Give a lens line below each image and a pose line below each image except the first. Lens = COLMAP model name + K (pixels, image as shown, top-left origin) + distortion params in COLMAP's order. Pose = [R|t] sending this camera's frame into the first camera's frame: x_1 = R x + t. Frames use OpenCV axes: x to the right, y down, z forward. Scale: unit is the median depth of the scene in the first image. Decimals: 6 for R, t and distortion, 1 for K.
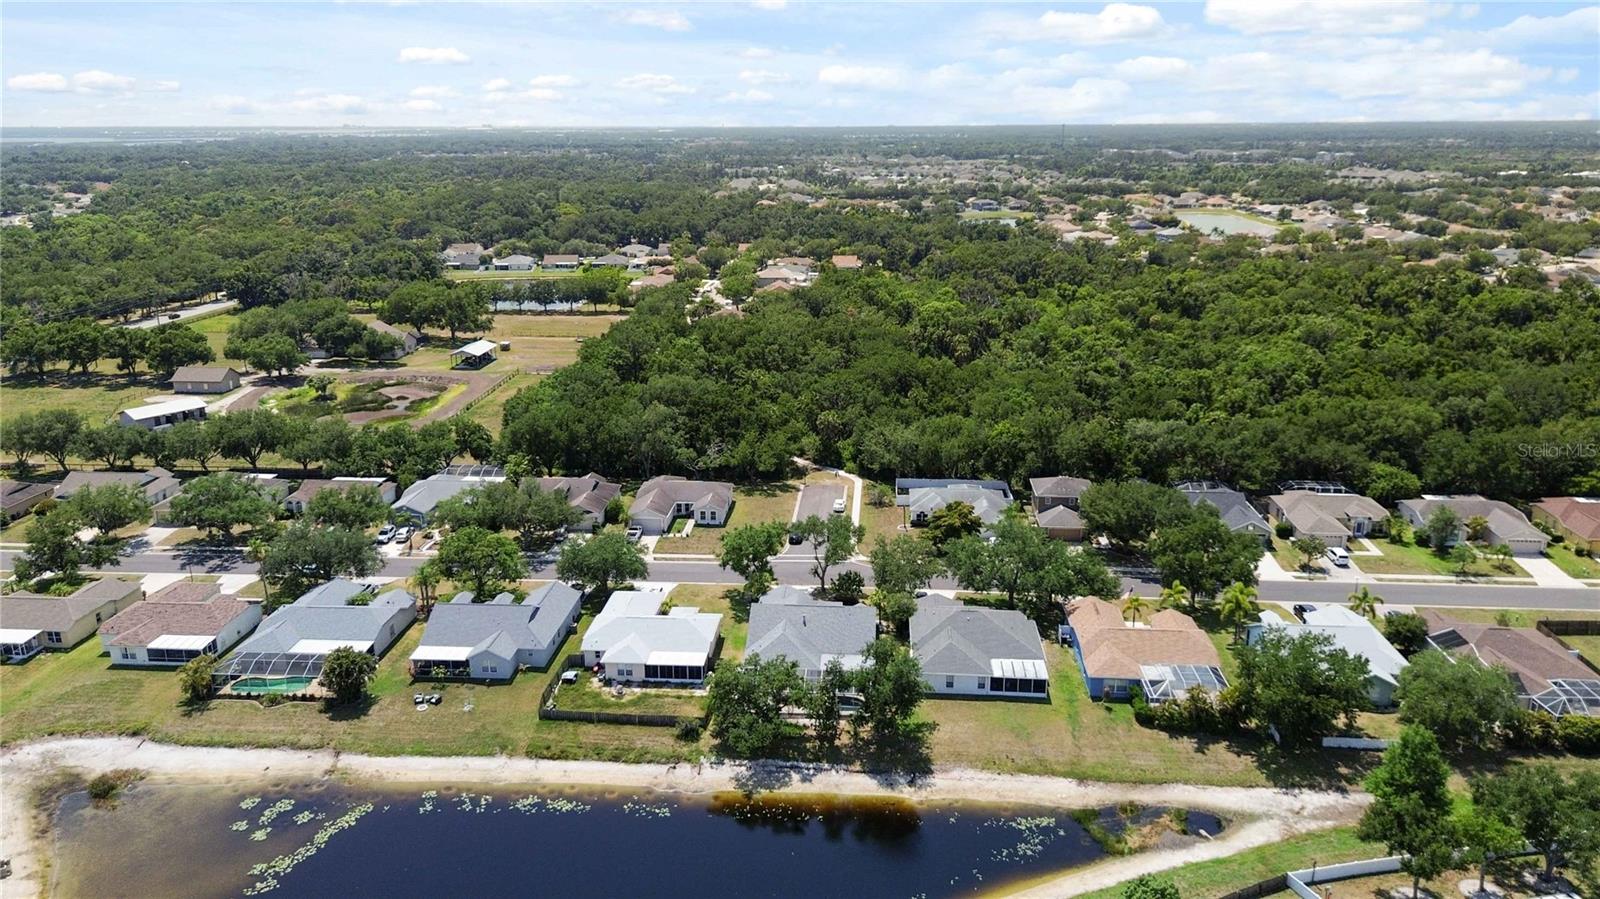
lens RADIAL K [[1129.1, 0, 800.0], [0, 1129.1, 449.5], [0, 0, 1]] dist [0.154502, -0.386790]
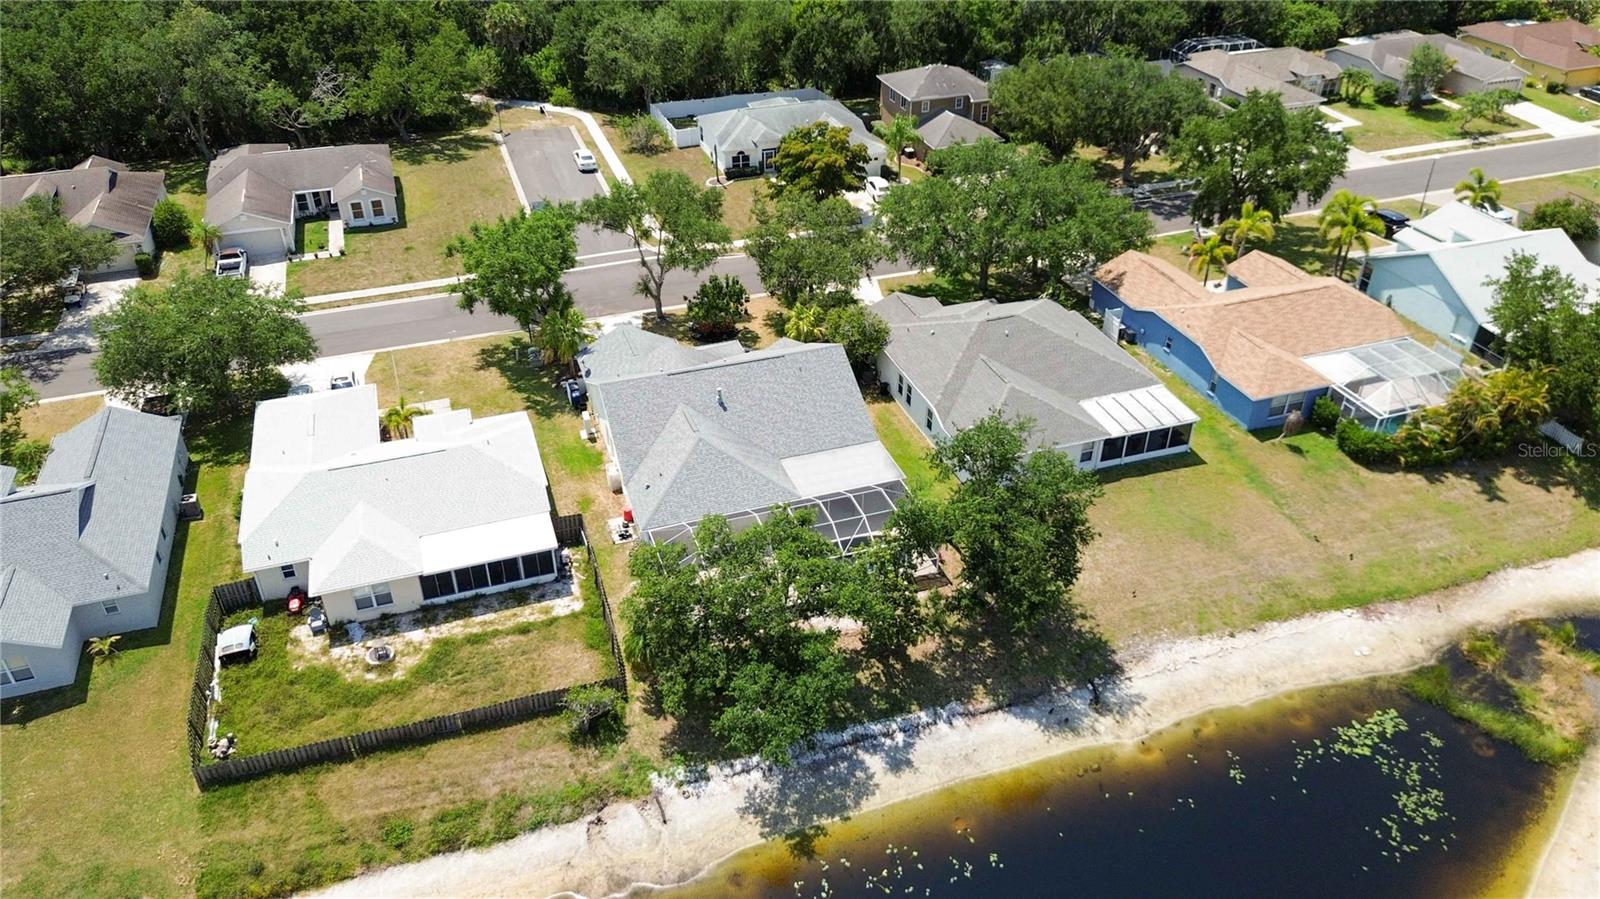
lens RADIAL K [[1140.8, 0, 795.7], [0, 1140.8, 448.1], [0, 0, 1]] dist [0.058327, -0.055274]
pose [[0.919319, -0.215917, 0.328987, -0.121217], [0.107603, 0.942093, 0.317619, 0.016493], [-0.378516, -0.256594, 0.889317, 0.497595]]
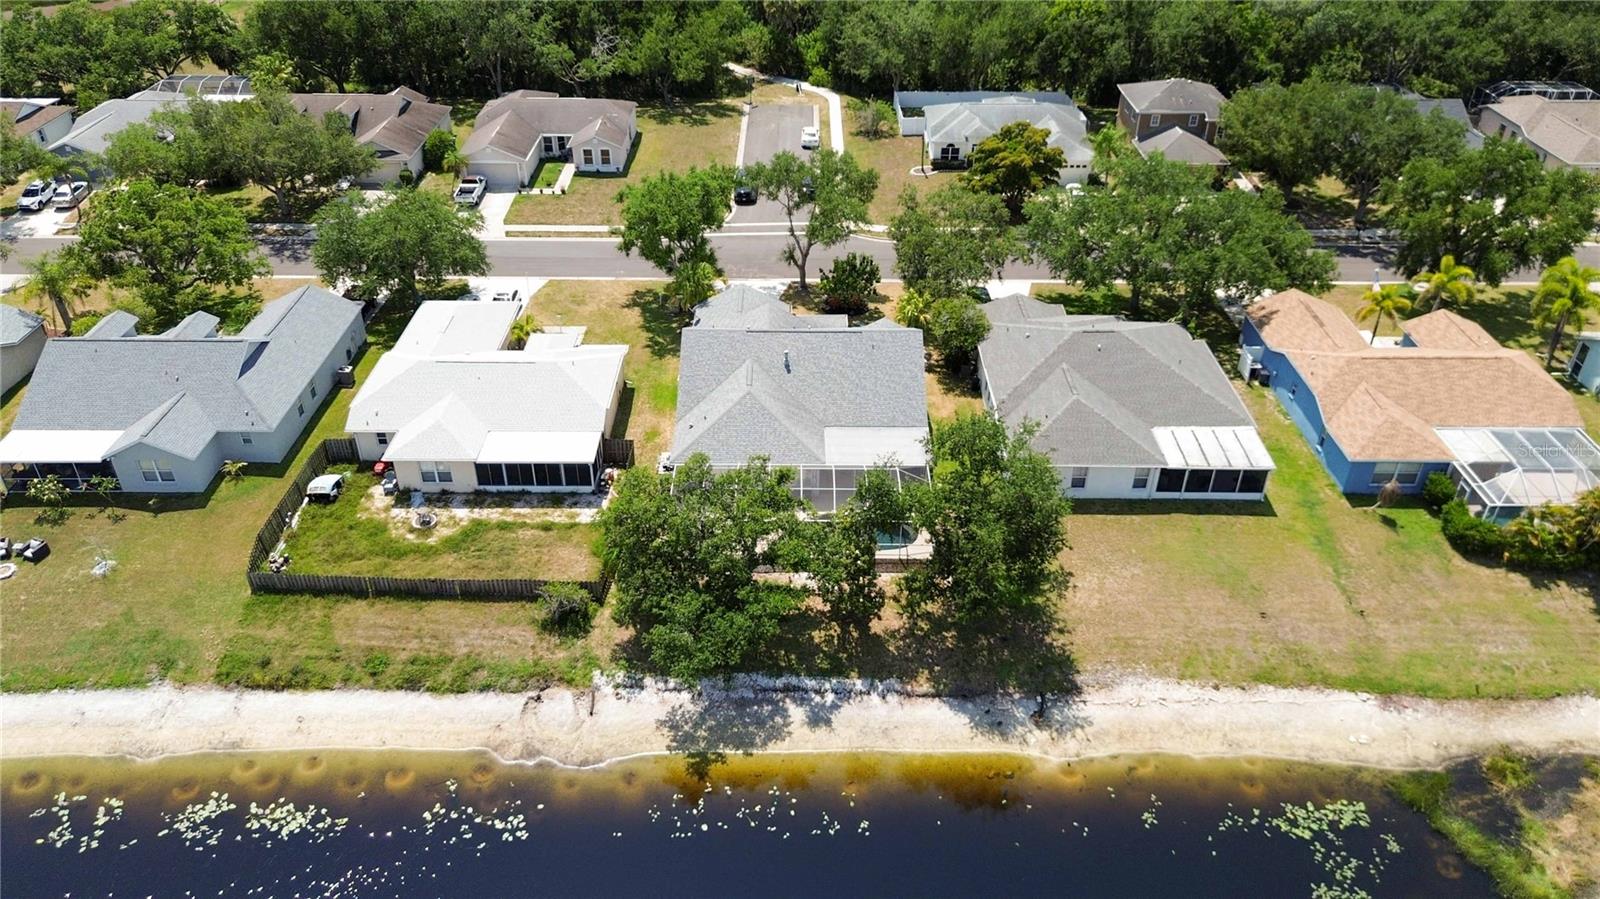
lens RADIAL K [[1140.8, 0, 795.7], [0, 1140.8, 448.1], [0, 0, 1]] dist [0.058327, -0.055274]
pose [[0.997481, -0.033757, 0.062382, -0.023550], [0.013479, 0.953674, 0.300540, 0.029995], [-0.069638, -0.298942, 0.951727, 0.451509]]
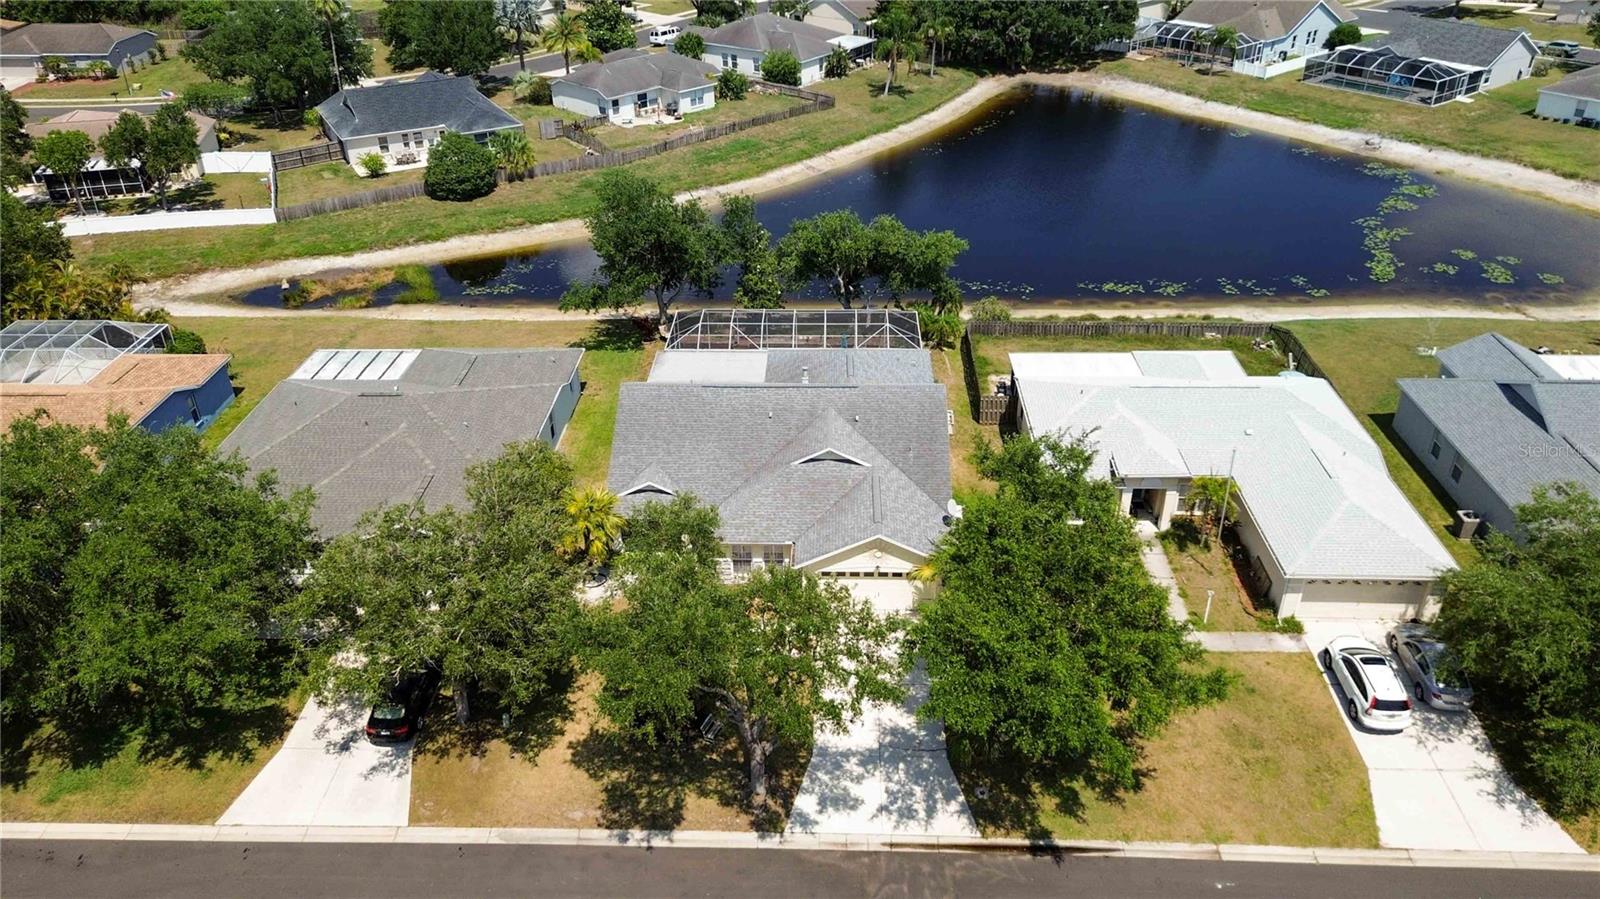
lens RADIAL K [[1146.9, 0, 795.5], [0, 1146.9, 440.0], [0, 0, 1]] dist [0.058468, -0.056896]
pose [[-0.999178, 0.034010, -0.022073, 0.015496], [0.007831, 0.696026, 0.717974, -0.118217], [0.039782, 0.717211, -0.695720, 1.189631]]
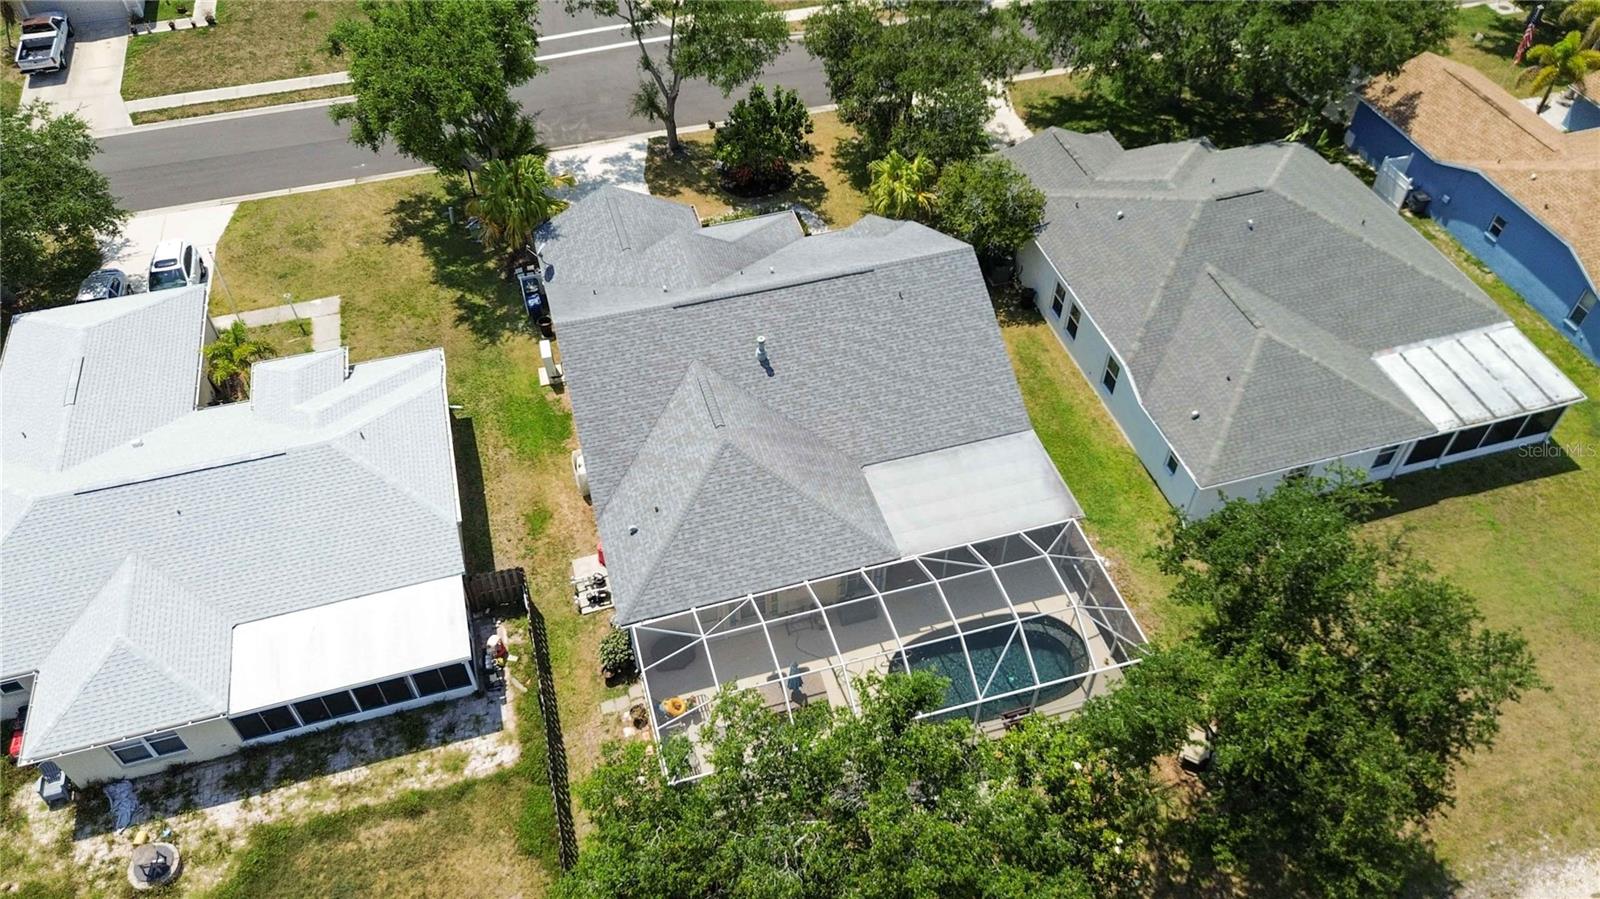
lens RADIAL K [[1138.9, 0, 796.6], [0, 1138.9, 453.4], [0, 0, 1]] dist [0.053462, -0.045844]
pose [[0.936543, -0.258092, 0.237226, -0.057140], [0.098528, 0.843239, 0.528431, 0.019665], [-0.336423, -0.471525, 0.815159, 0.687280]]
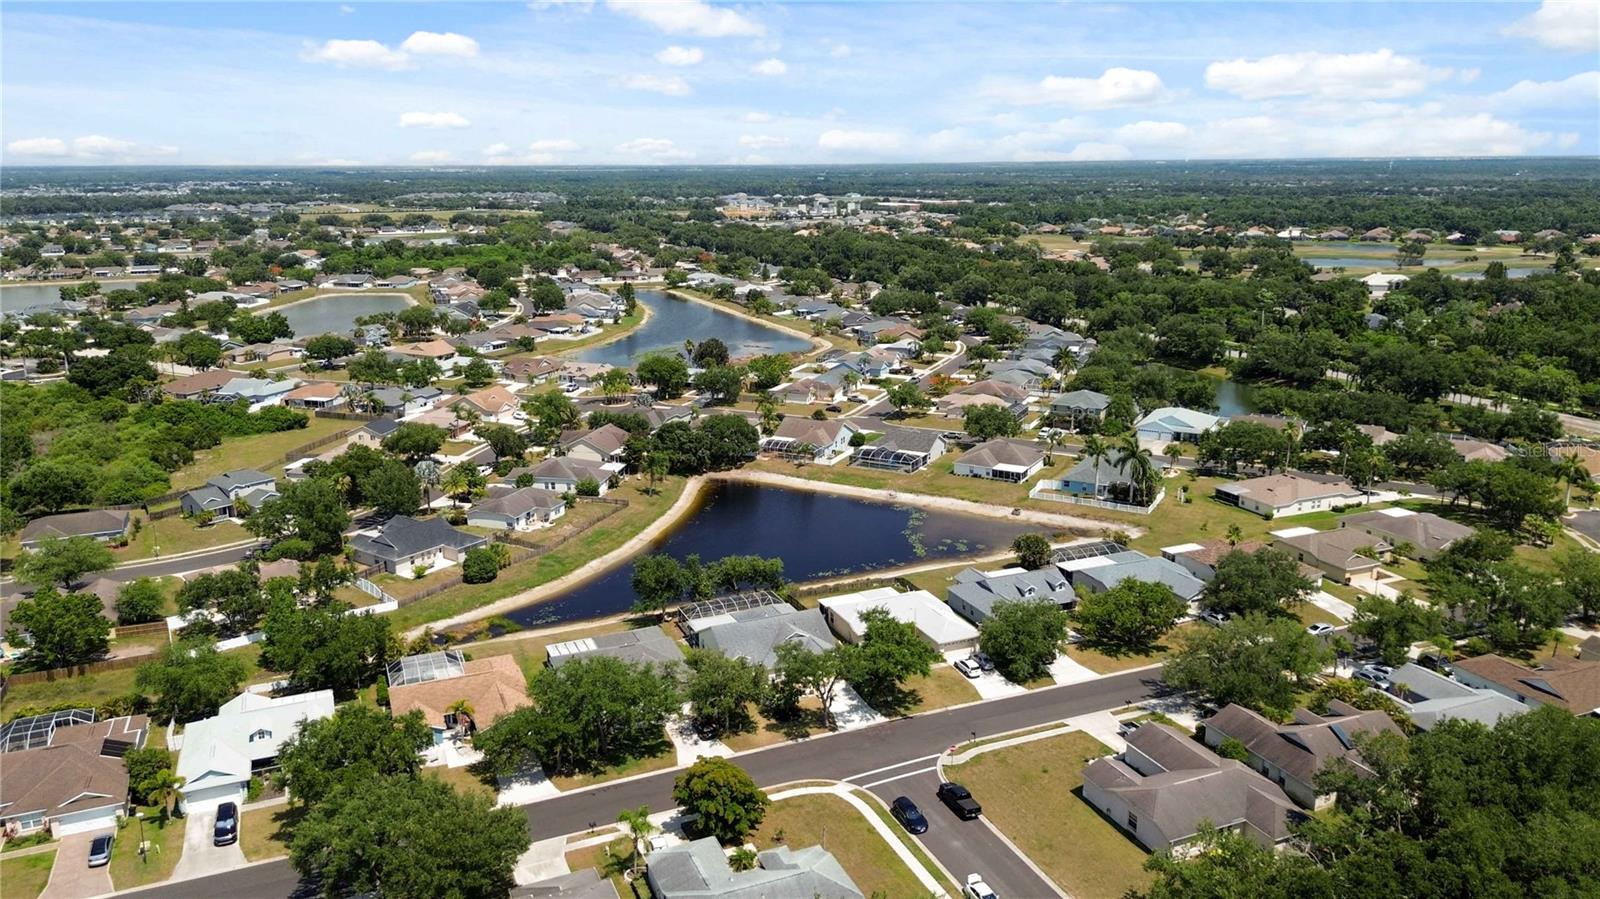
lens RADIAL K [[1129.1, 0, 800.0], [0, 1129.1, 449.5], [0, 0, 1]] dist [0.154502, -0.386790]
pose [[-0.886563, 0.121547, -0.446354, 0.412265], [-0.117623, 0.873929, 0.471607, -0.475873], [0.447405, 0.470610, -0.760496, 1.630616]]
